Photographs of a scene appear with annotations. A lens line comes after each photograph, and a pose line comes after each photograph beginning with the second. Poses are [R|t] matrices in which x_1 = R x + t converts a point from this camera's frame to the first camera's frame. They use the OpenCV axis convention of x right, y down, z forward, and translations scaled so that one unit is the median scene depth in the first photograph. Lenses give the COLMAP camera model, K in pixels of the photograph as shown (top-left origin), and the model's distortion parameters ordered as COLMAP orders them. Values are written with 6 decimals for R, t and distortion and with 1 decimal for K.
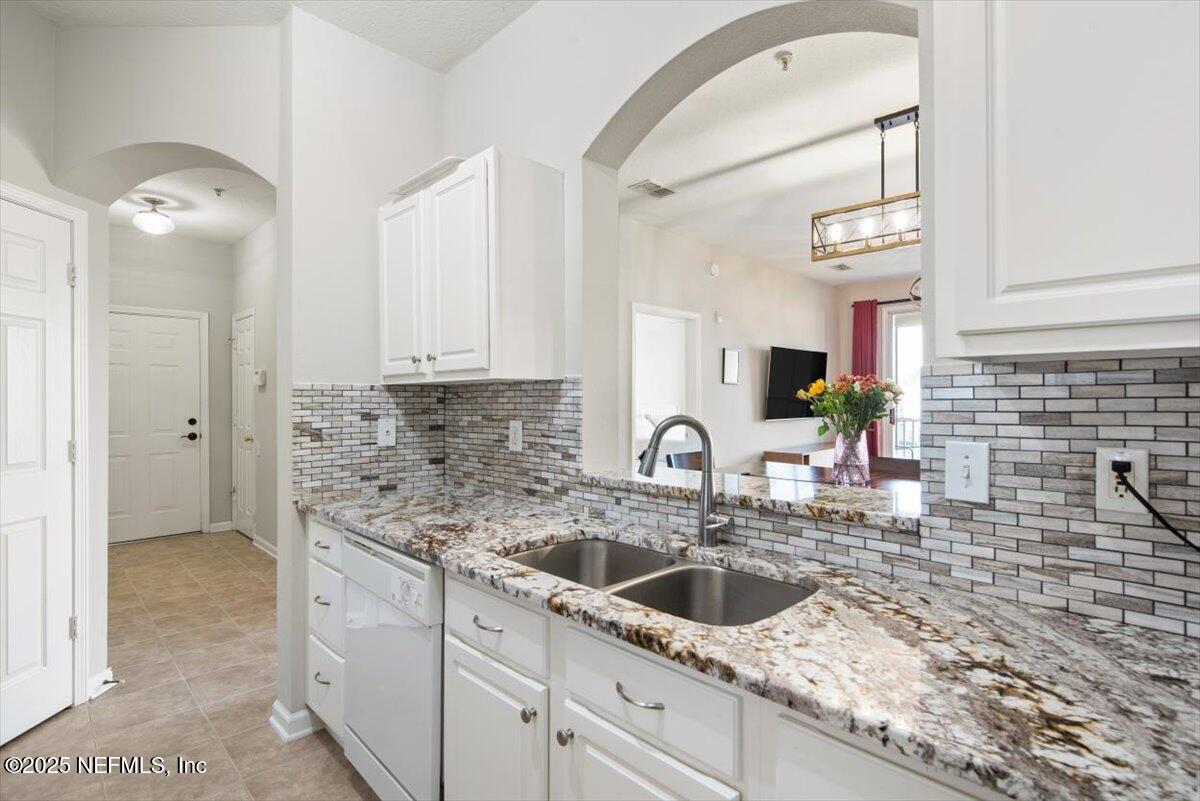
lens RADIAL K [[613.9, 0, 600.0], [0, 613.9, 400.5], [0, 0, 1]] dist [0.000034, 0.000658]
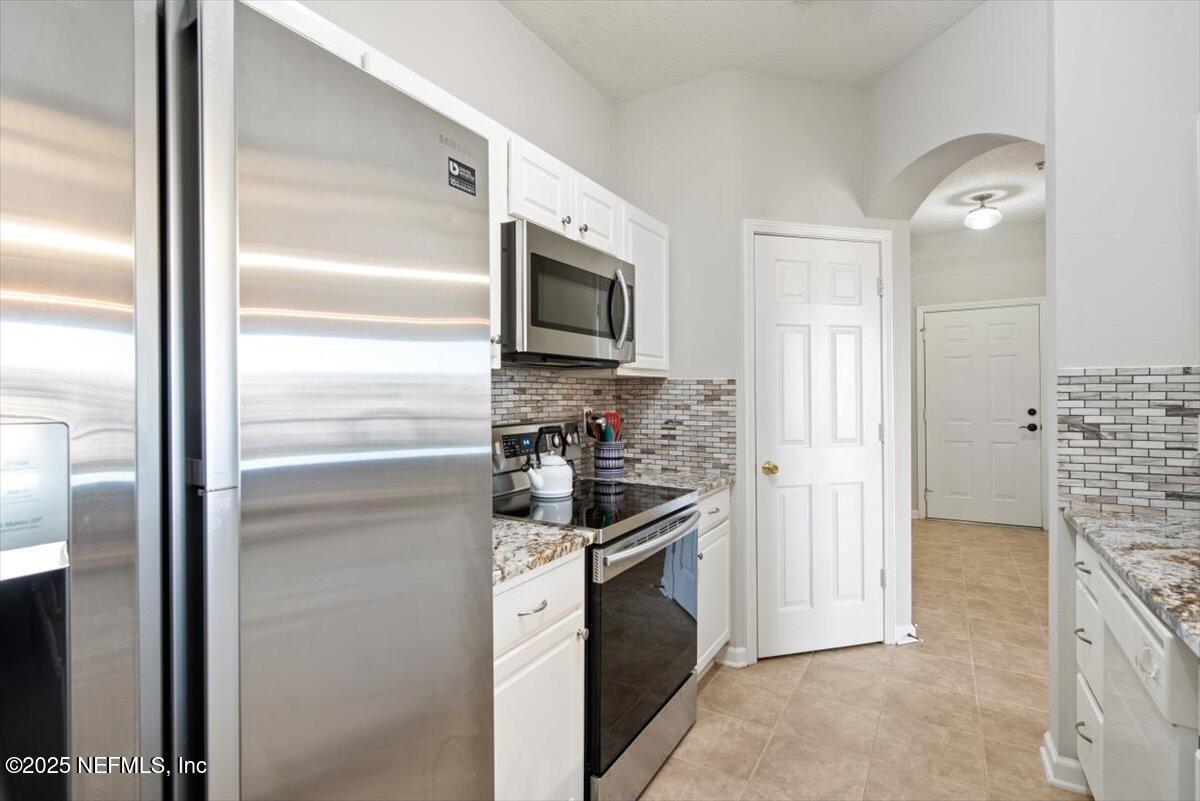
lens RADIAL K [[613.9, 0, 600.0], [0, 613.9, 400.5], [0, 0, 1]] dist [0.000034, 0.000658]
pose [[0.196257, 0.010507, -0.980496, 0.203500], [0.002903, 0.999932, 0.011296, 0.004174], [0.980548, -0.005063, 0.196213, 0.204551]]
